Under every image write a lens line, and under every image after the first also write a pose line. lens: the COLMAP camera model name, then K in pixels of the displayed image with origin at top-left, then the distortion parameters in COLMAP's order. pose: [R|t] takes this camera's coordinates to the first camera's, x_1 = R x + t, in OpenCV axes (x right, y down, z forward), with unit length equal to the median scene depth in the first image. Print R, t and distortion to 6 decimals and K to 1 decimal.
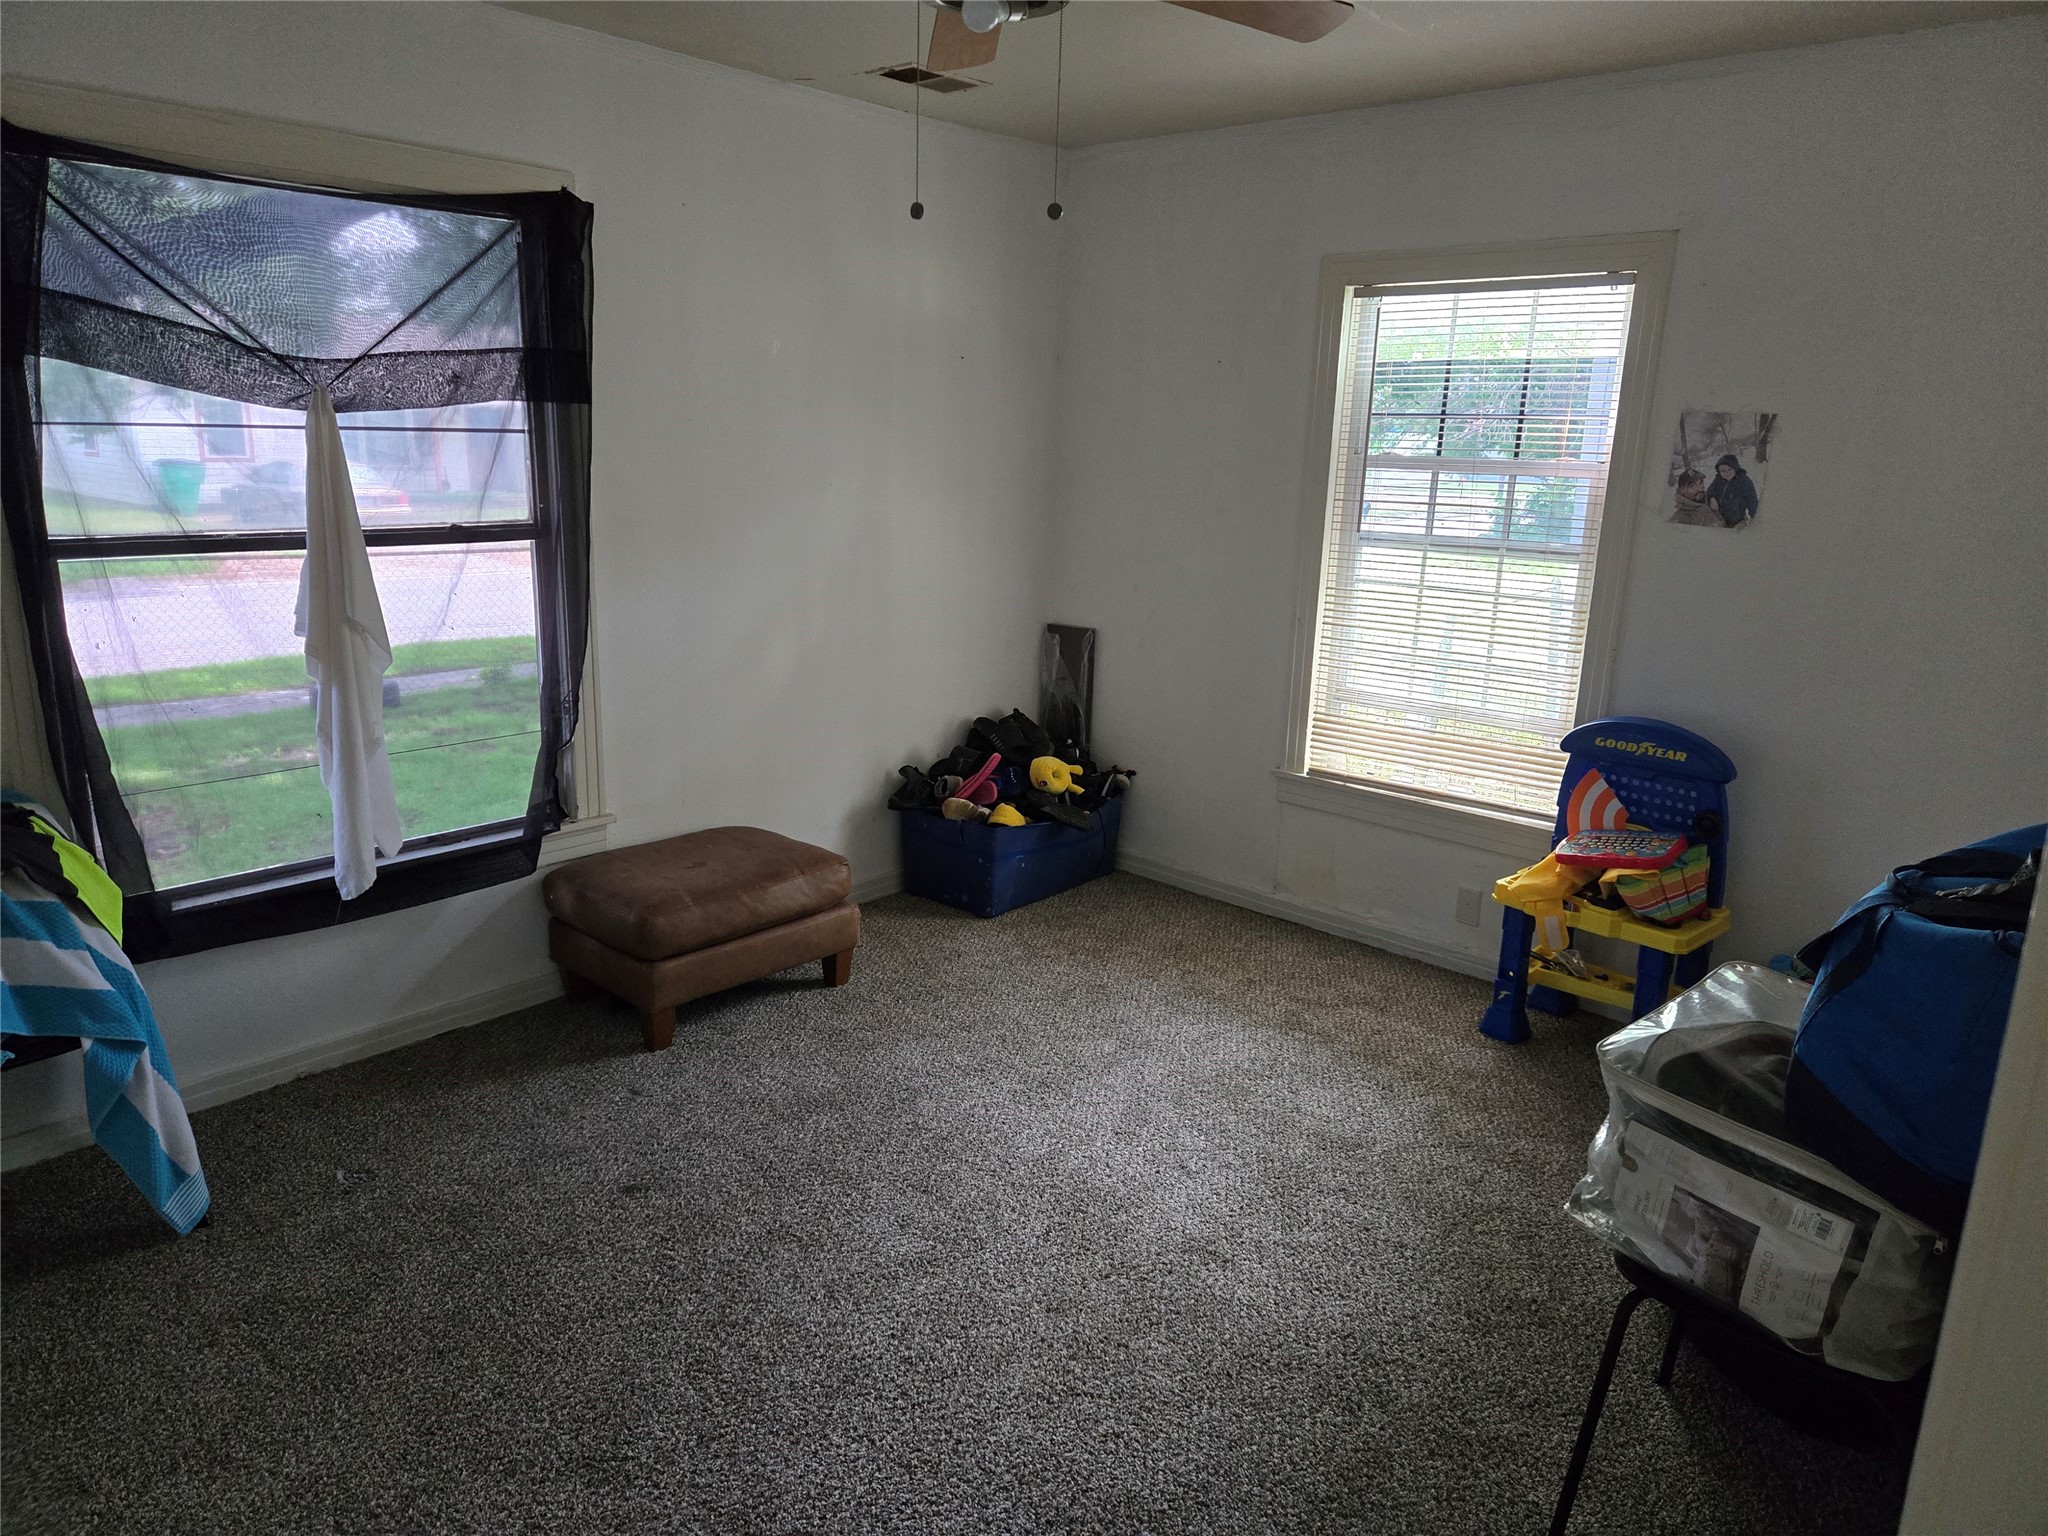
lens RADIAL K [[1374.5, 0, 1024.0], [0, 1374.5, 768.0], [0, 0, 1]] dist [0.096080, -0.099637]
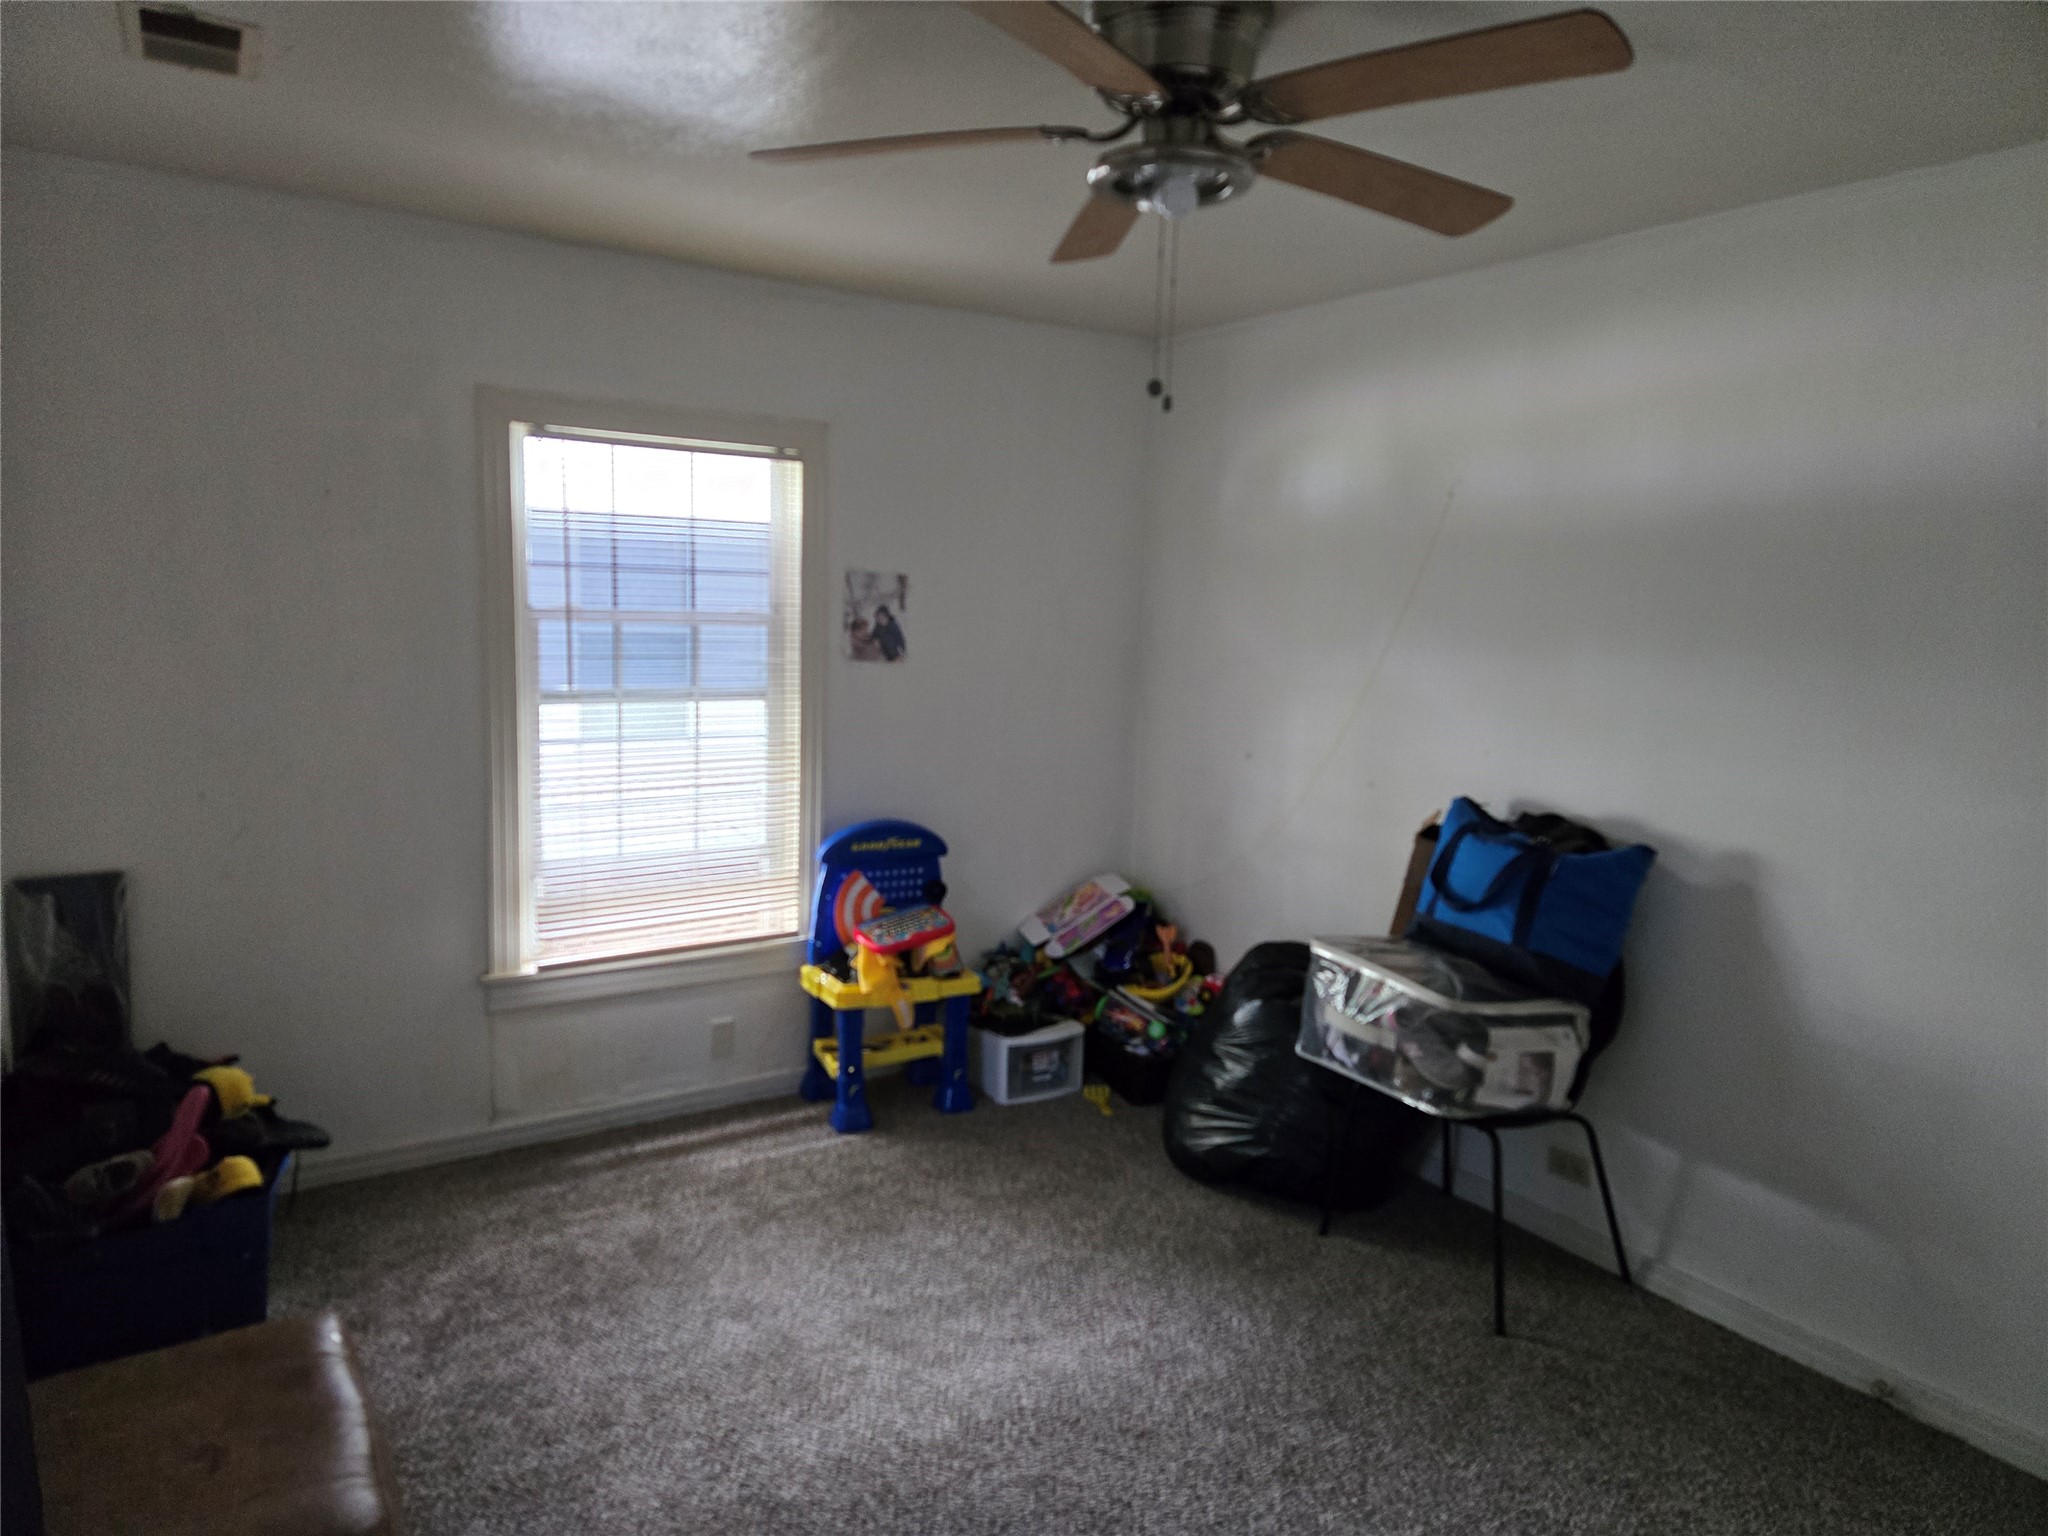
lens RADIAL K [[1310.7, 0, 1014.8], [0, 1310.7, 768.1], [0, 0, 1]] dist [0.150724, -0.130686]
pose [[0.267739, -0.143942, 0.952679, -0.604832], [0.217263, 0.972330, 0.085852, -0.152617], [-0.938676, 0.183996, 0.291604, 0.553551]]
